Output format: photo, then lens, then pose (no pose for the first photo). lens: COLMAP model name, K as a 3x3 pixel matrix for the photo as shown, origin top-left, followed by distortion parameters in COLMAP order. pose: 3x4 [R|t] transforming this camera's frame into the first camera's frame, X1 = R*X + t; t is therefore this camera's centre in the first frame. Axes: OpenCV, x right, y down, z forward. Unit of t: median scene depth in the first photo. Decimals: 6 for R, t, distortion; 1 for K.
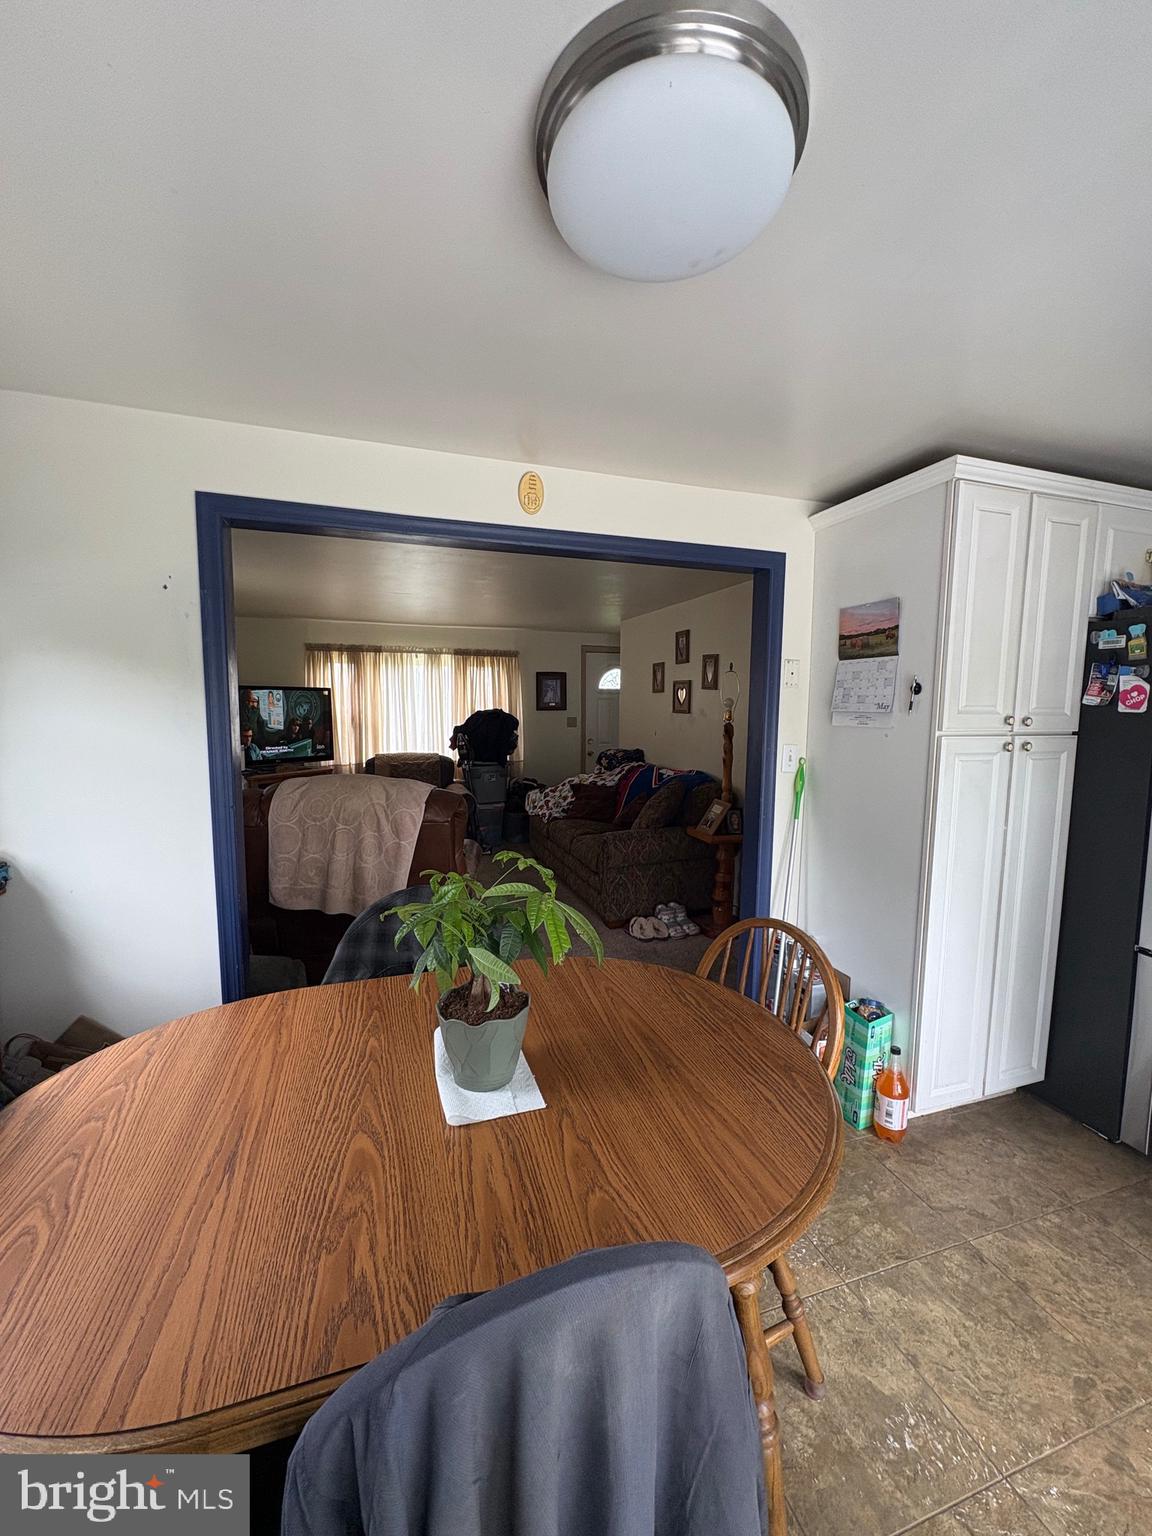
lens RADIAL K [[613.7, 0, 581.5], [0, 613.7, 767.4], [0, 0, 1]] dist [-0.000867, -0.000211]
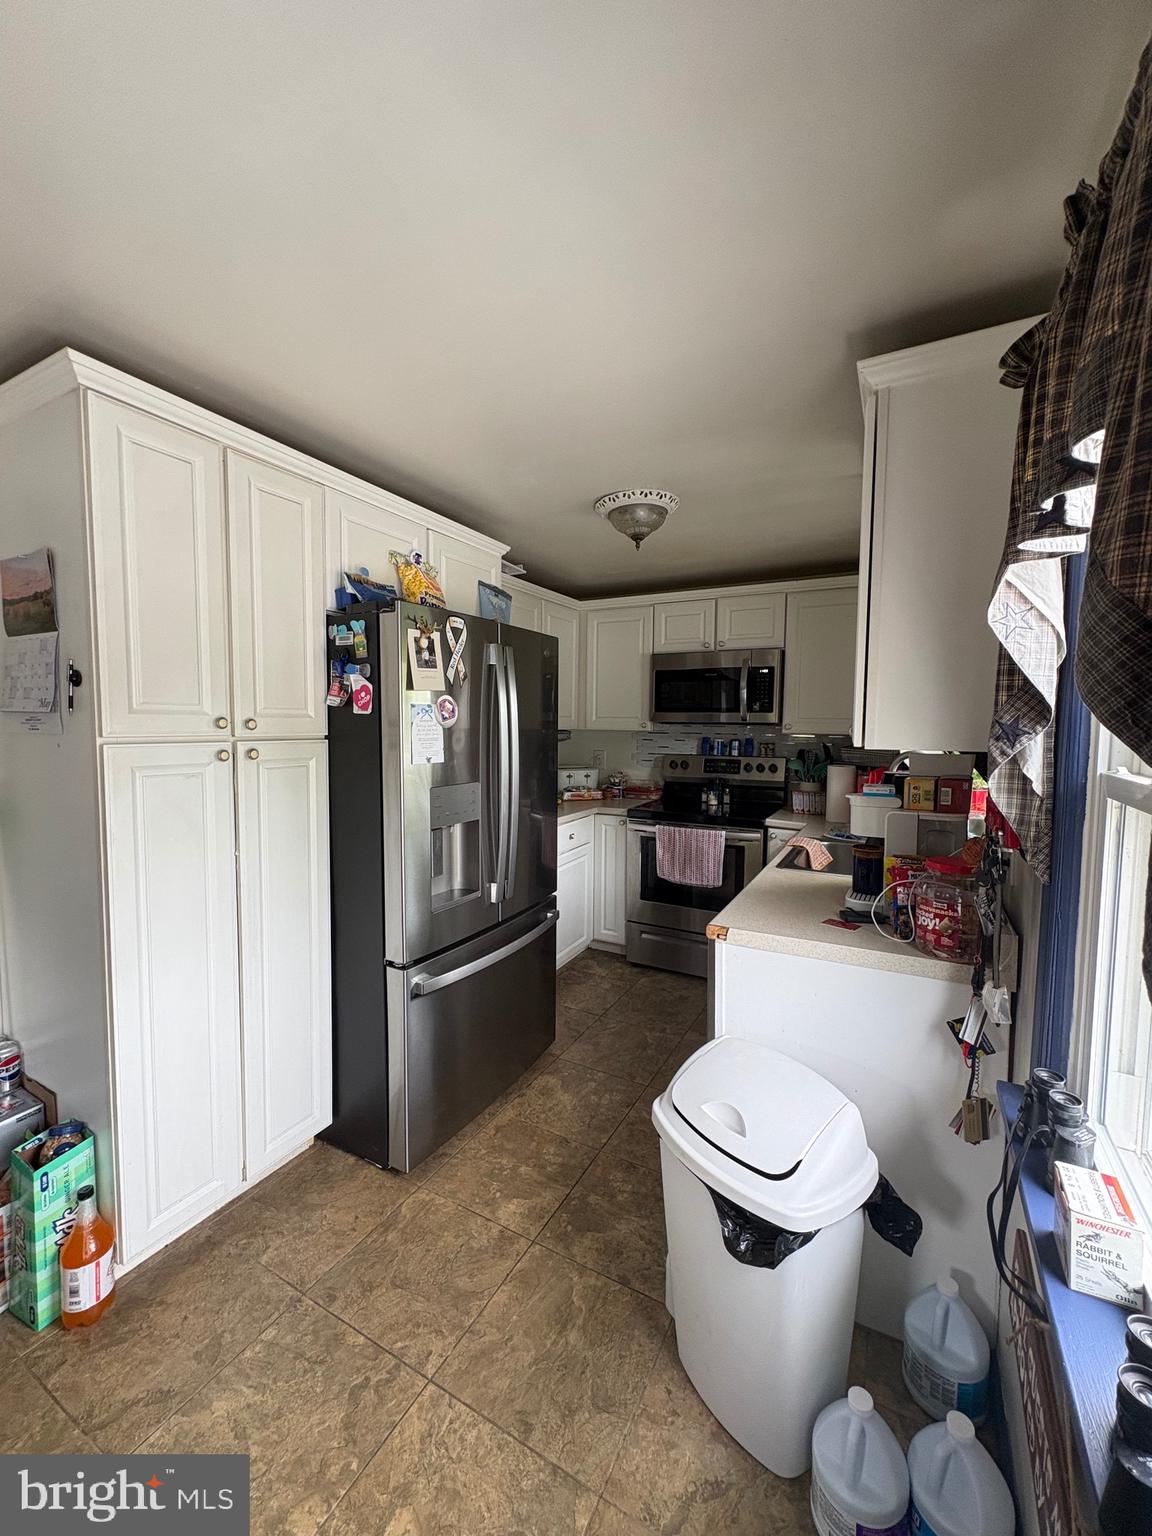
lens RADIAL K [[613.7, 0, 577.3], [0, 613.7, 762.9], [0, 0, 1]] dist [-0.000867, -0.000211]
pose [[0.728827, -0.046351, 0.683127, 0.471101], [0.060104, 0.998186, 0.003604, 0.001785], [-0.682055, 0.038432, 0.730290, 0.086500]]
